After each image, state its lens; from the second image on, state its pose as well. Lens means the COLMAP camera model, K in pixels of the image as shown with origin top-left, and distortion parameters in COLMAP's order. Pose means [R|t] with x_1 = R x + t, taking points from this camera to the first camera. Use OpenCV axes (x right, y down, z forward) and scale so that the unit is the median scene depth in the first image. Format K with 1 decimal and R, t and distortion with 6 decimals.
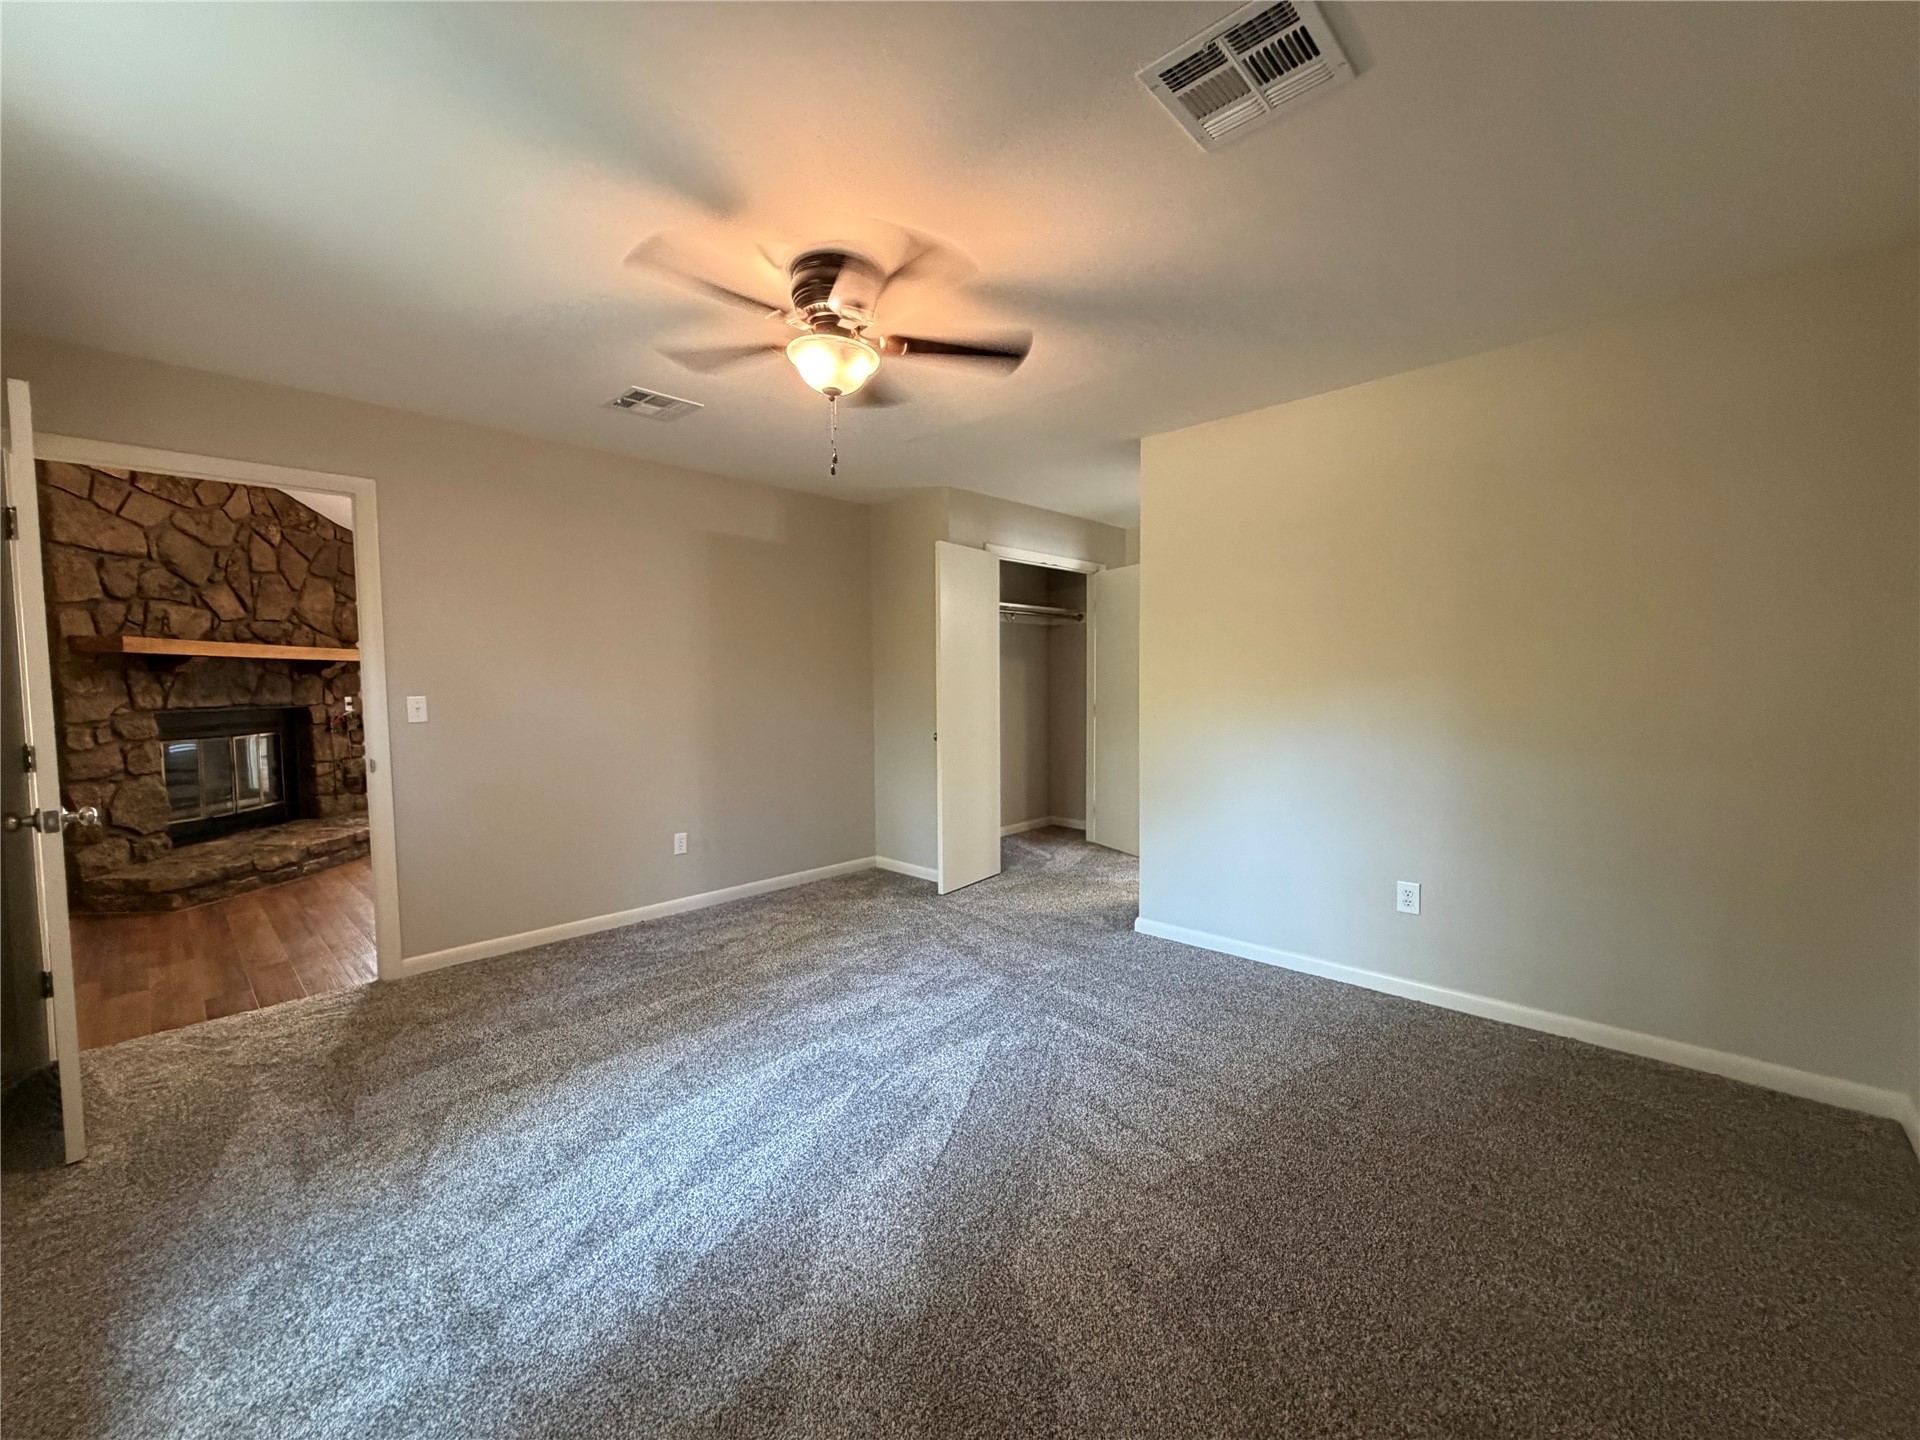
lens RADIAL K [[768.4, 0, 953.1], [0, 768.4, 721.6], [0, 0, 1]] dist [-0.004997, 0.000708]
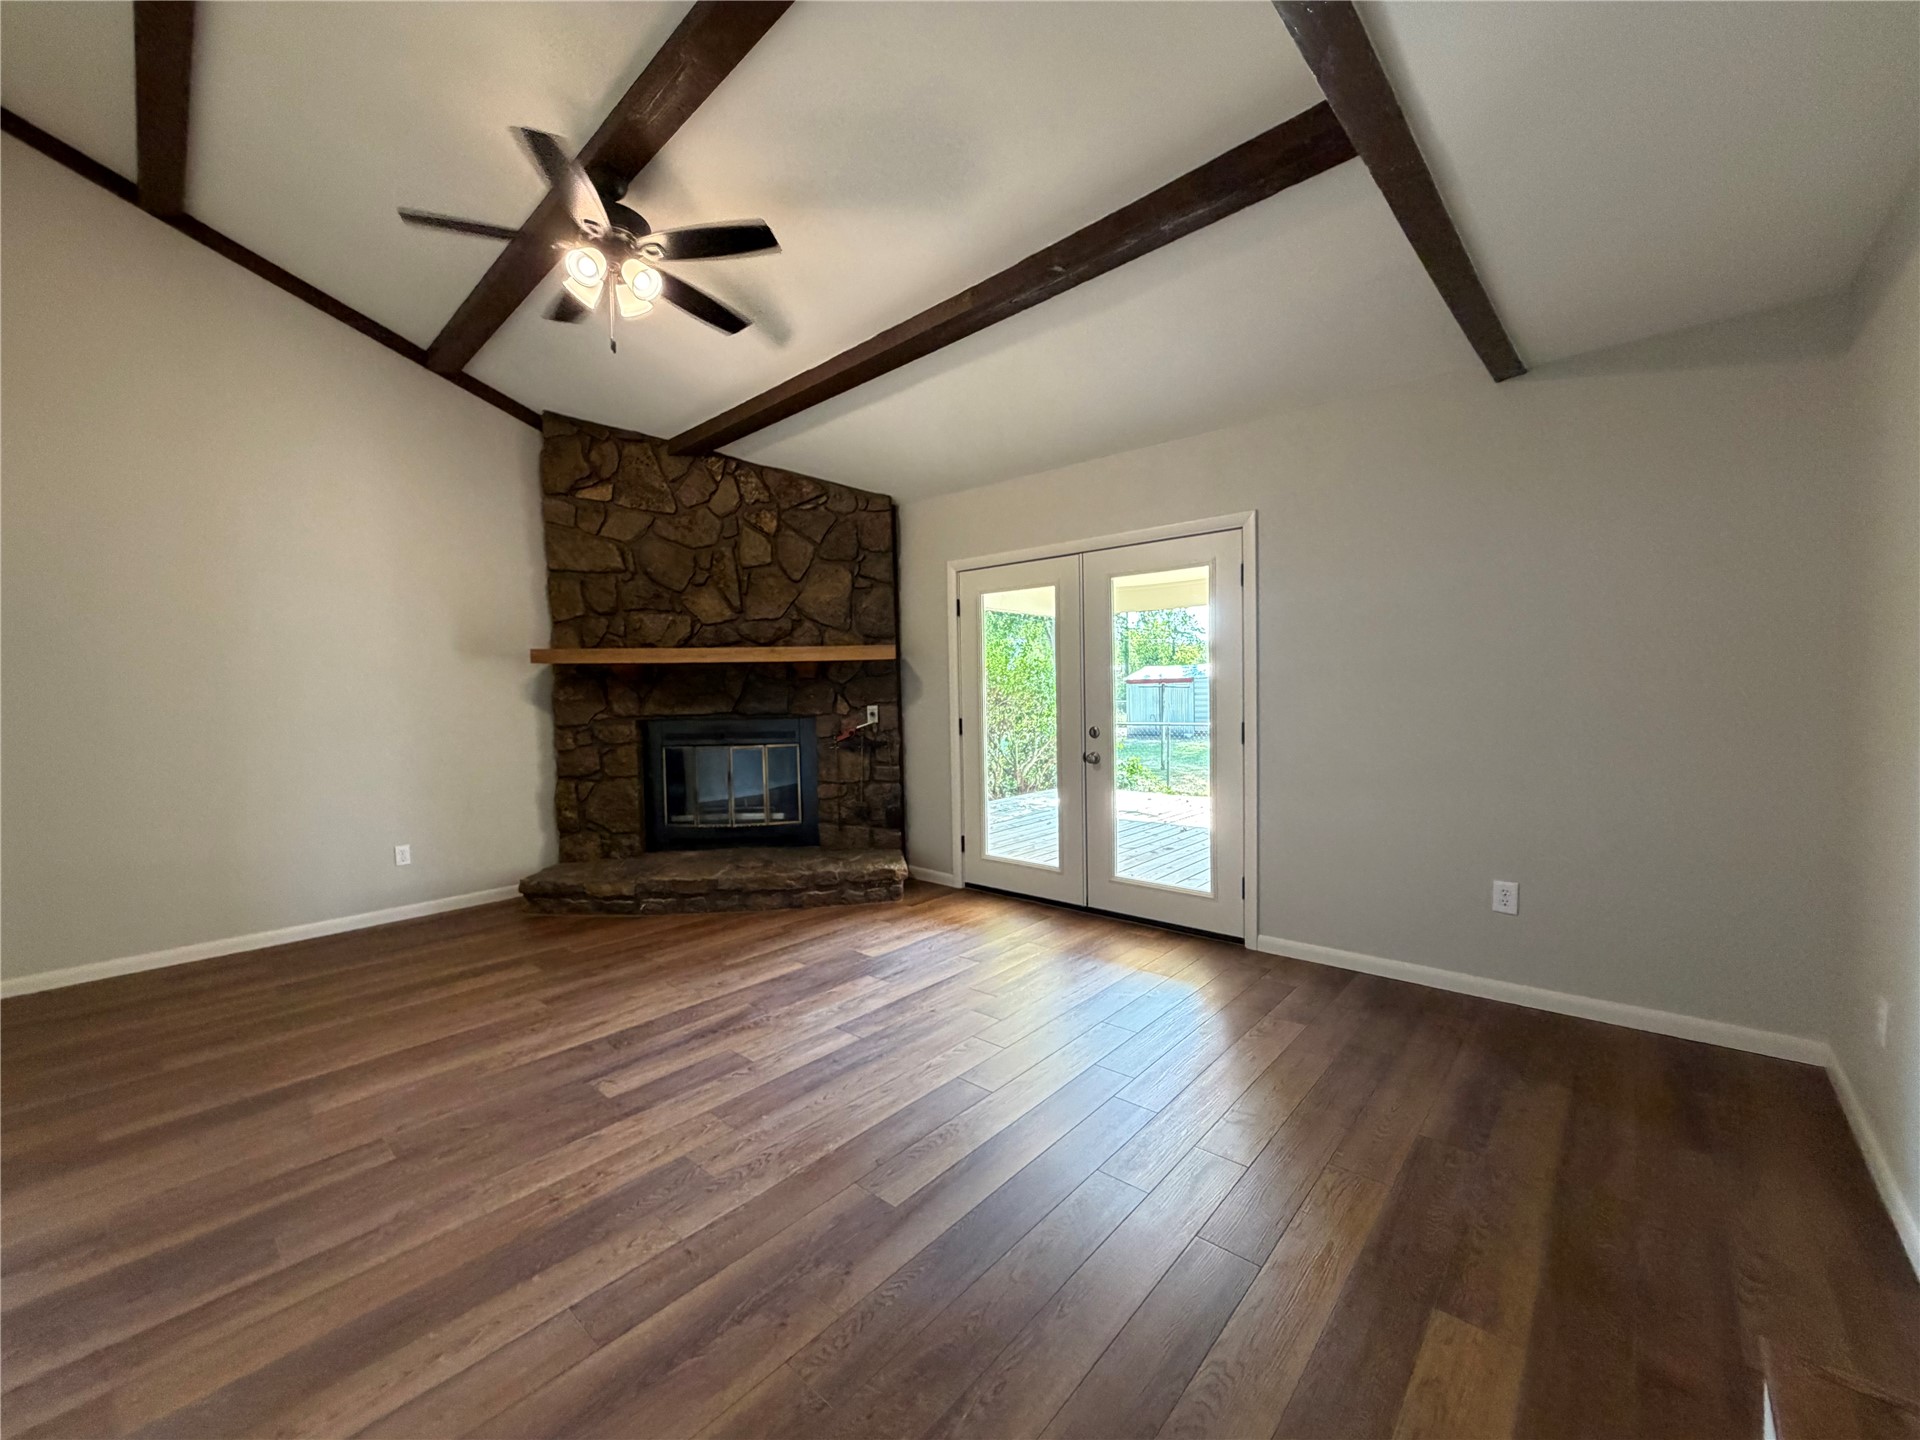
lens RADIAL K [[768.4, 0, 953.7], [0, 768.4, 719.3], [0, 0, 1]] dist [-0.004997, 0.000708]
pose [[0.031621, 0.045049, -0.998484, 0.018648], [-0.039745, 0.998250, 0.043780, -0.071531], [0.998709, 0.038300, 0.033356, 1.341843]]
